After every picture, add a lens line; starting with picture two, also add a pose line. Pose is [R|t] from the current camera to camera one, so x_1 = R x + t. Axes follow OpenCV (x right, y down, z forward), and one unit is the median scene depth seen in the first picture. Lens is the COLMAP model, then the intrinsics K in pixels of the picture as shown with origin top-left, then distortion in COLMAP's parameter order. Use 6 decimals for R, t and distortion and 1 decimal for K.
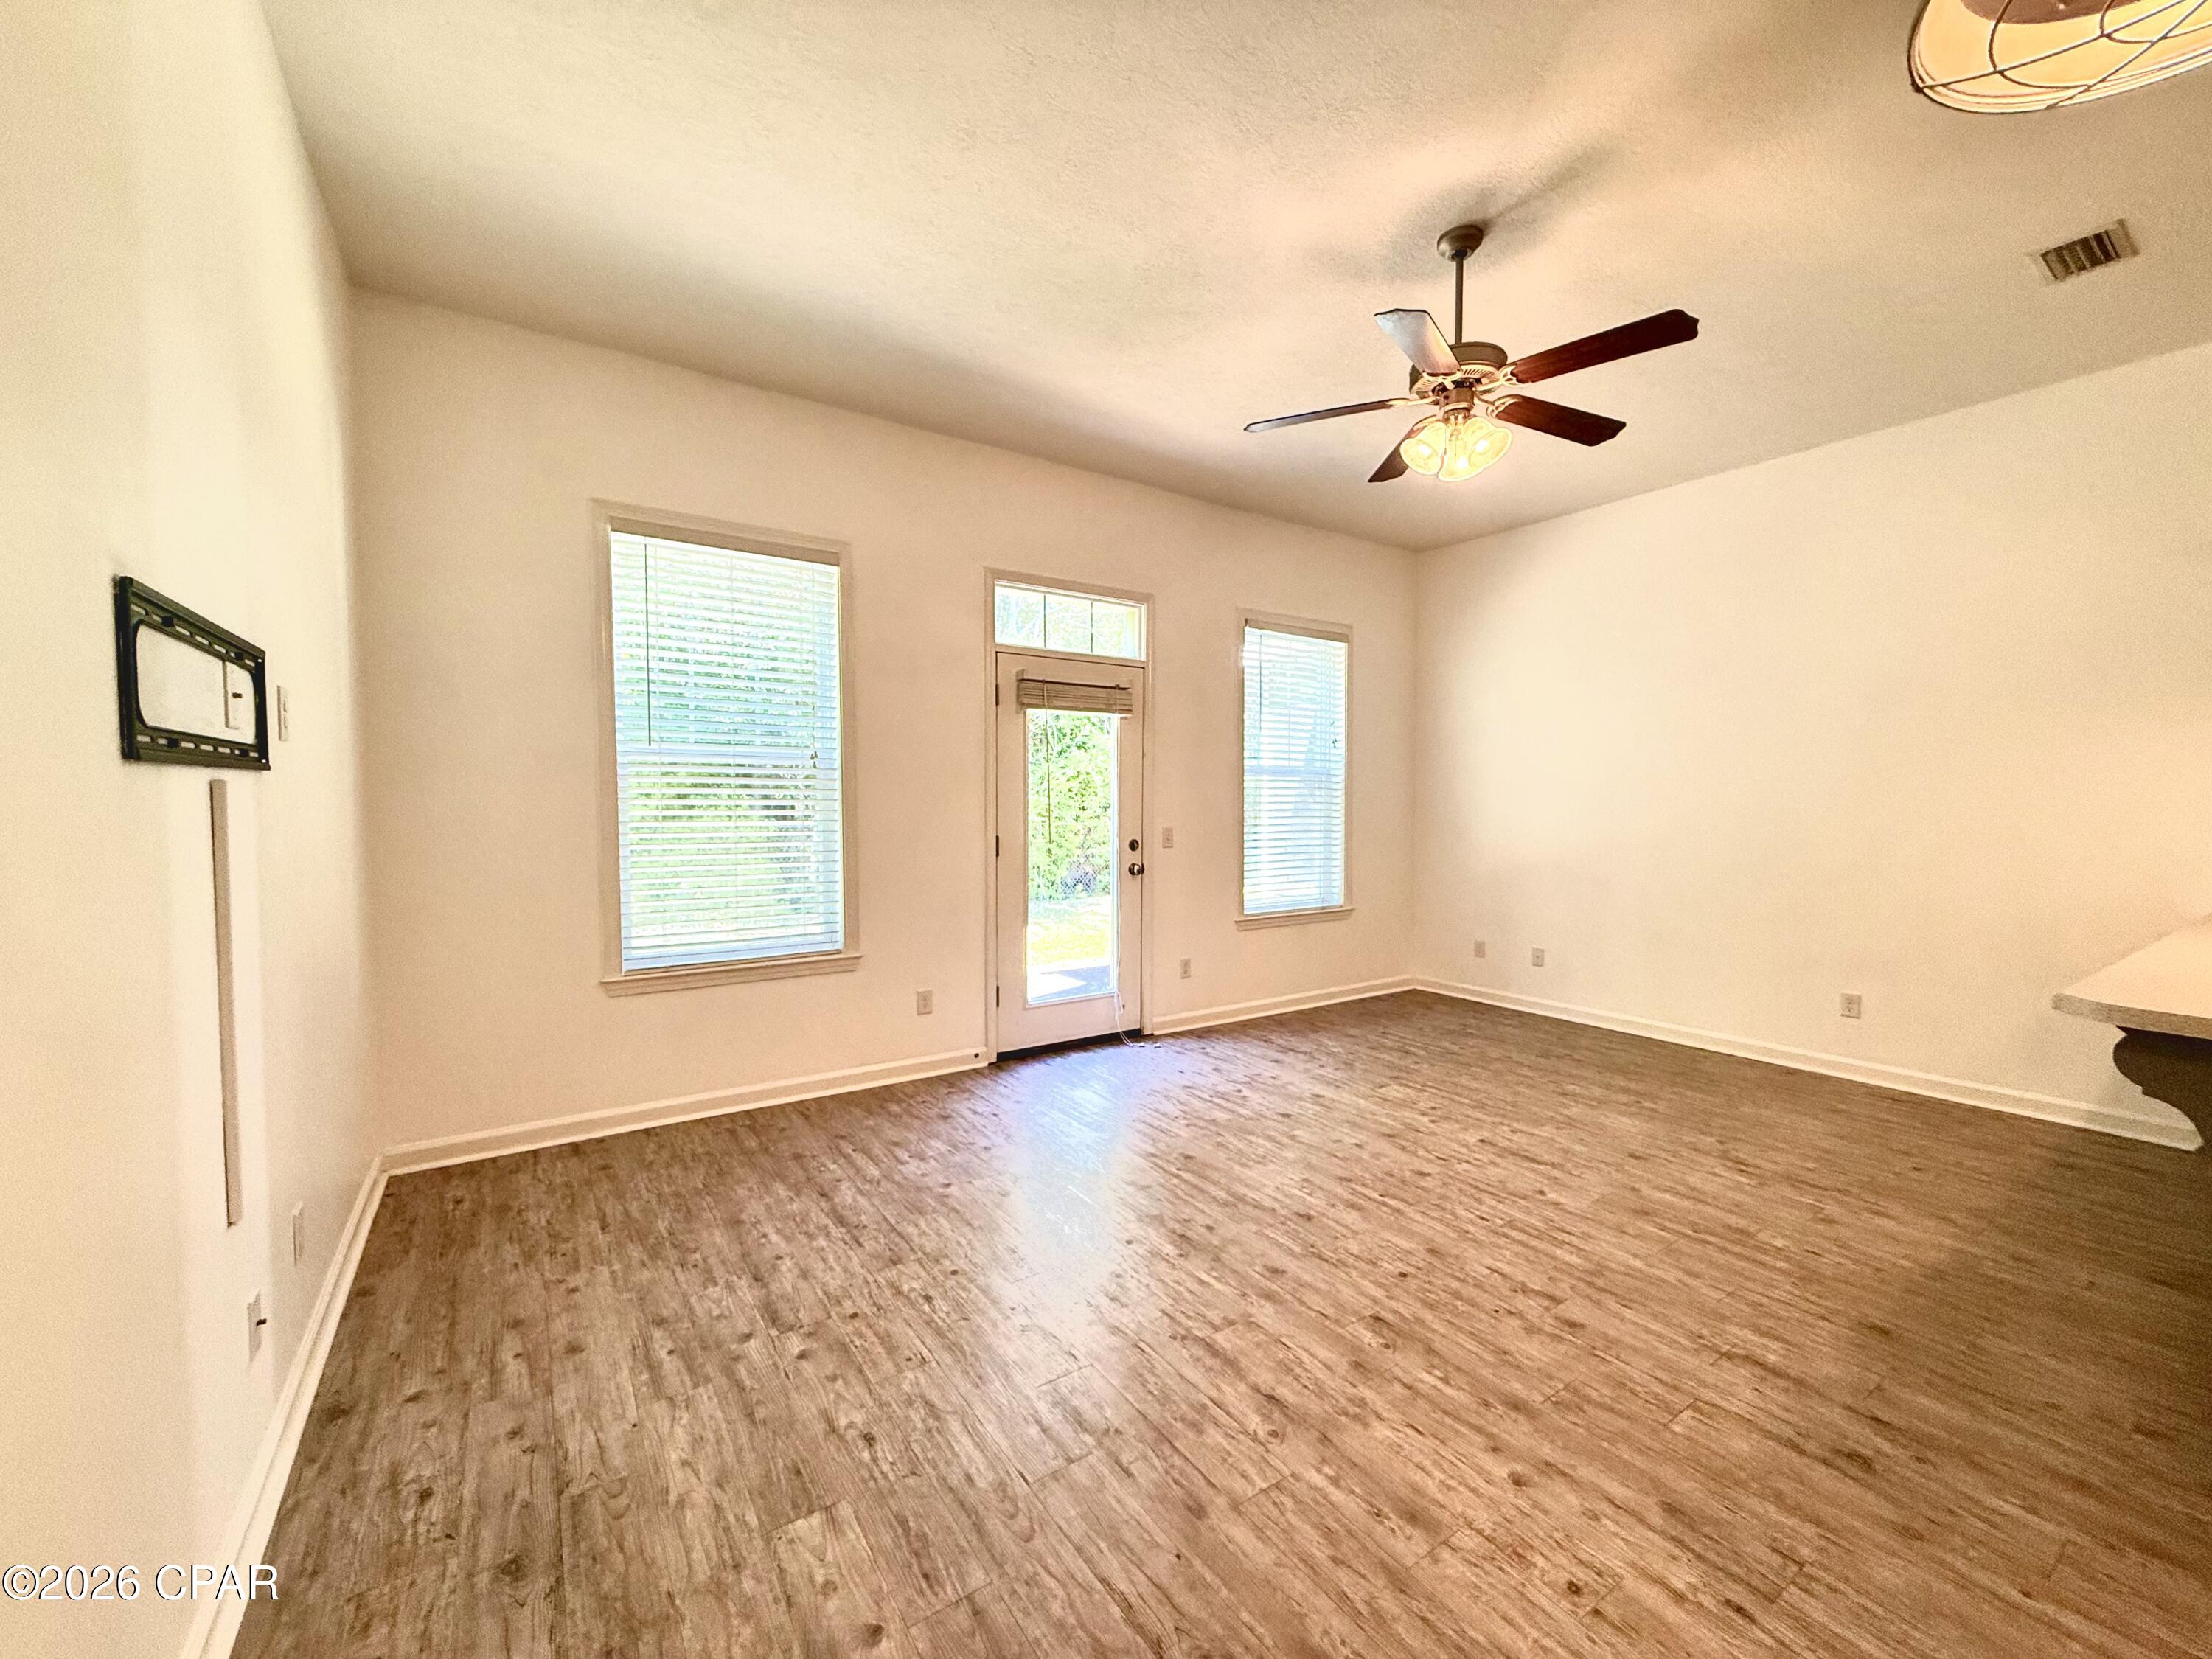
lens RADIAL K [[879.3, 0, 1094.2], [0, 879.3, 827.2], [0, 0, 1]] dist [0.000012, 0.000194]
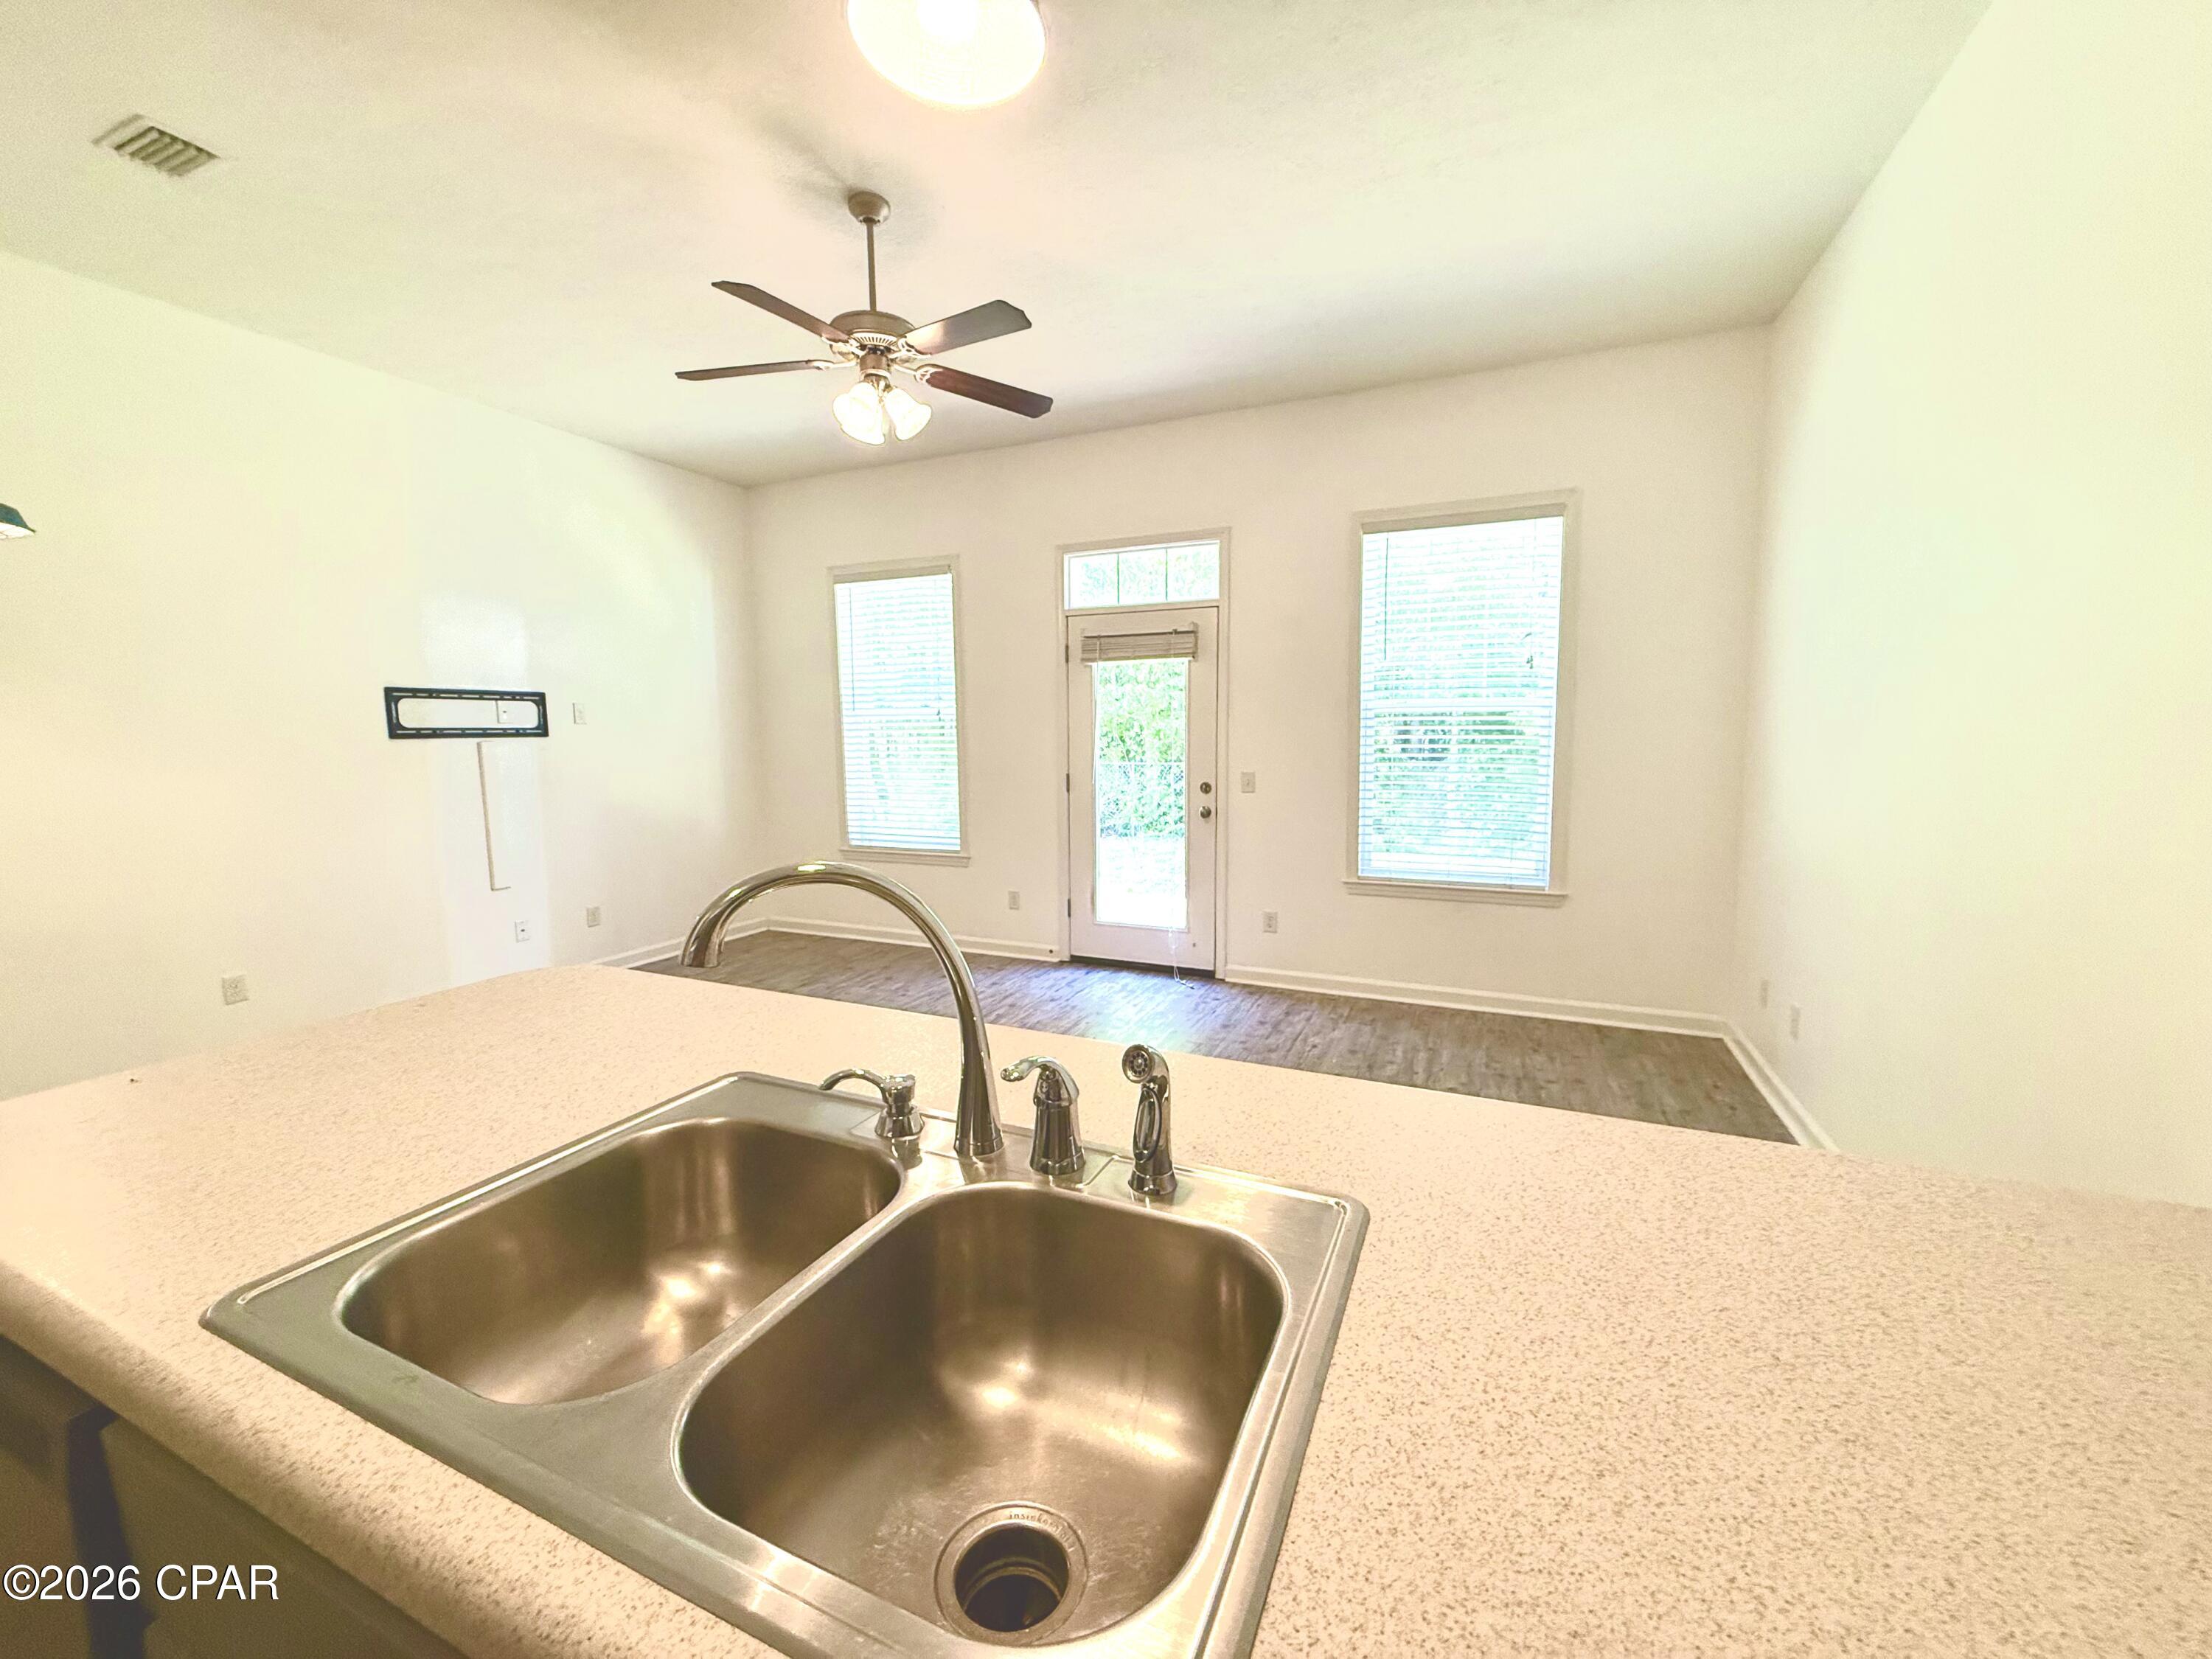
lens RADIAL K [[879.3, 0, 1106.9], [0, 879.3, 826.7], [0, 0, 1]] dist [0.000012, 0.000194]
pose [[0.534353, 0.083331, -0.841144, 0.923553], [-0.019386, 0.996075, 0.086364, -0.022516], [0.845039, -0.029843, 0.533871, 0.410113]]
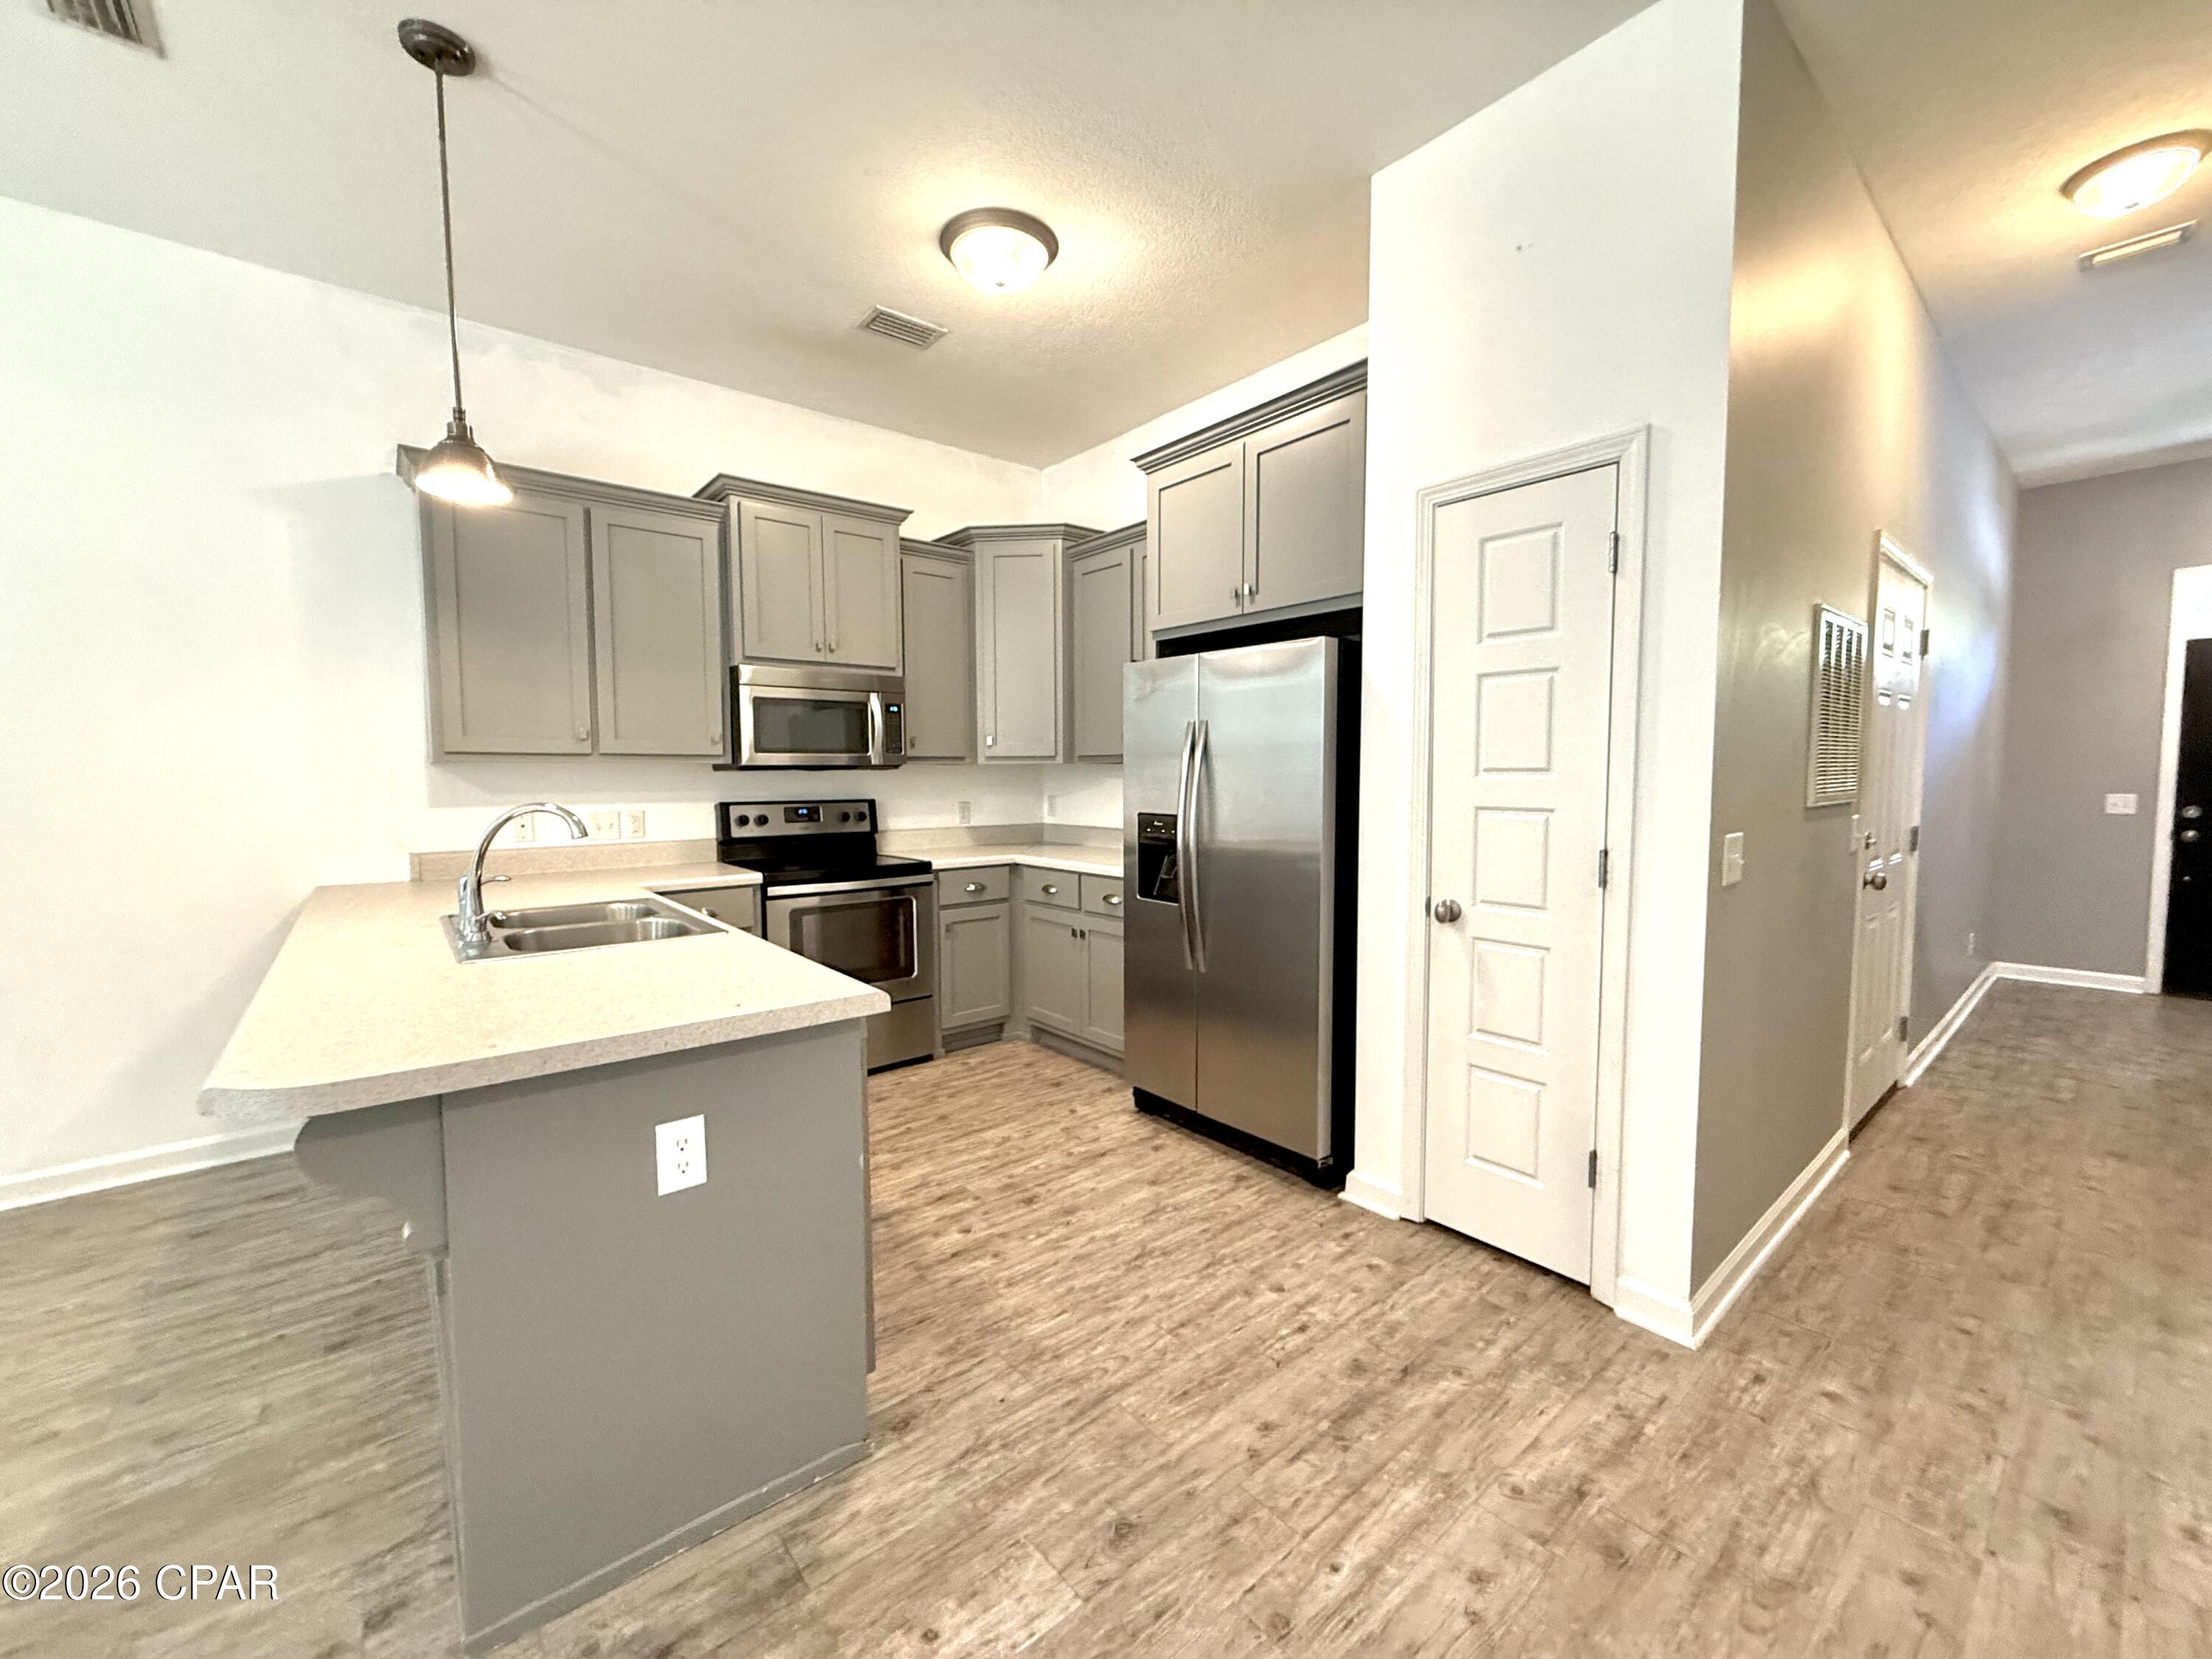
lens RADIAL K [[879.3, 0, 1100.3], [0, 879.3, 829.5], [0, 0, 1]] dist [0.000012, 0.000194]
pose [[-0.104418, -0.064947, 0.992411, 0.186625], [0.034757, 0.997018, 0.068905, -0.005491], [-0.993926, 0.041688, -0.101849, 0.188736]]
